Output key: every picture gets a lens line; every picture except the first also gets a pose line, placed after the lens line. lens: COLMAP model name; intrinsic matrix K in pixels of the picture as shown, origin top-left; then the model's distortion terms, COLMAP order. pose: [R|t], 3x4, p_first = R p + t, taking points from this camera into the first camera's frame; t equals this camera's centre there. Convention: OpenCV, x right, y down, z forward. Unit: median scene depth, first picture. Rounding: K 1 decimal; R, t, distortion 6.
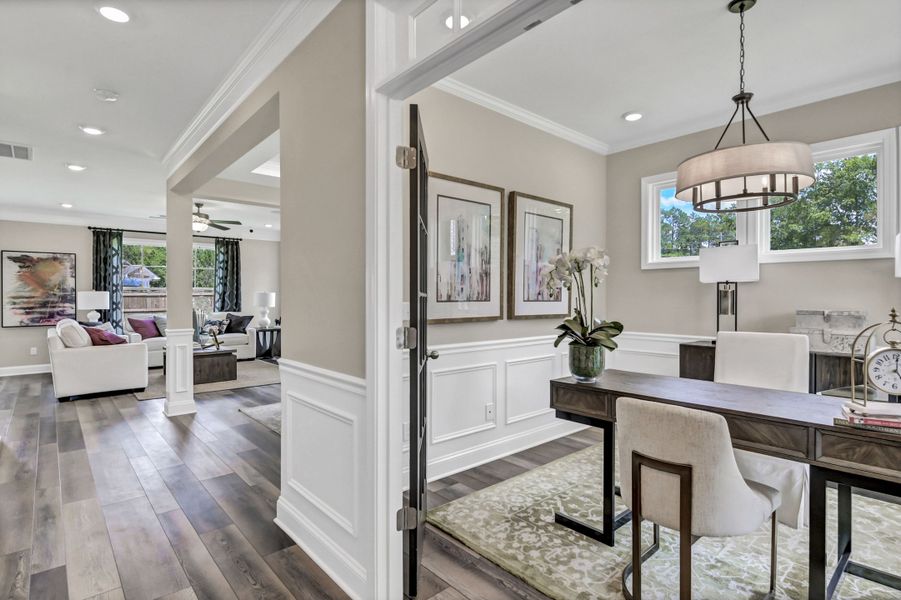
lens RADIAL K [[458.2, 0, 450.5], [0, 458.2, 300.0], [0, 0, 1]] dist [0.000533, -0.000322]
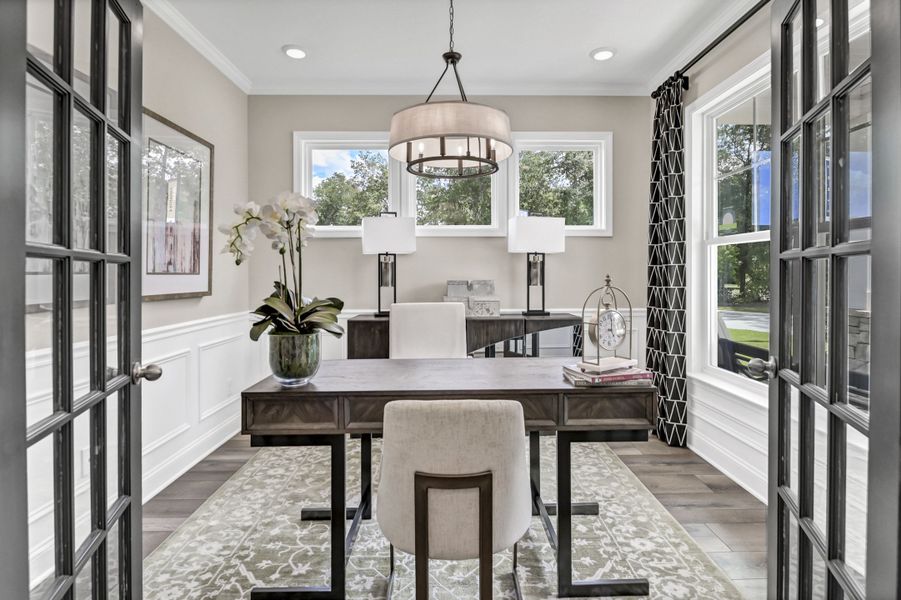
lens RADIAL K [[460.6, 0, 451.4], [0, 460.6, 276.7], [0, 0, 1]] dist [0.000965, -0.000883]
pose [[0.647609, -0.007919, 0.761932, -0.083013], [0.008941, 0.999956, 0.002793, 0.011444], [-0.761921, 0.005004, 0.647651, 0.334767]]
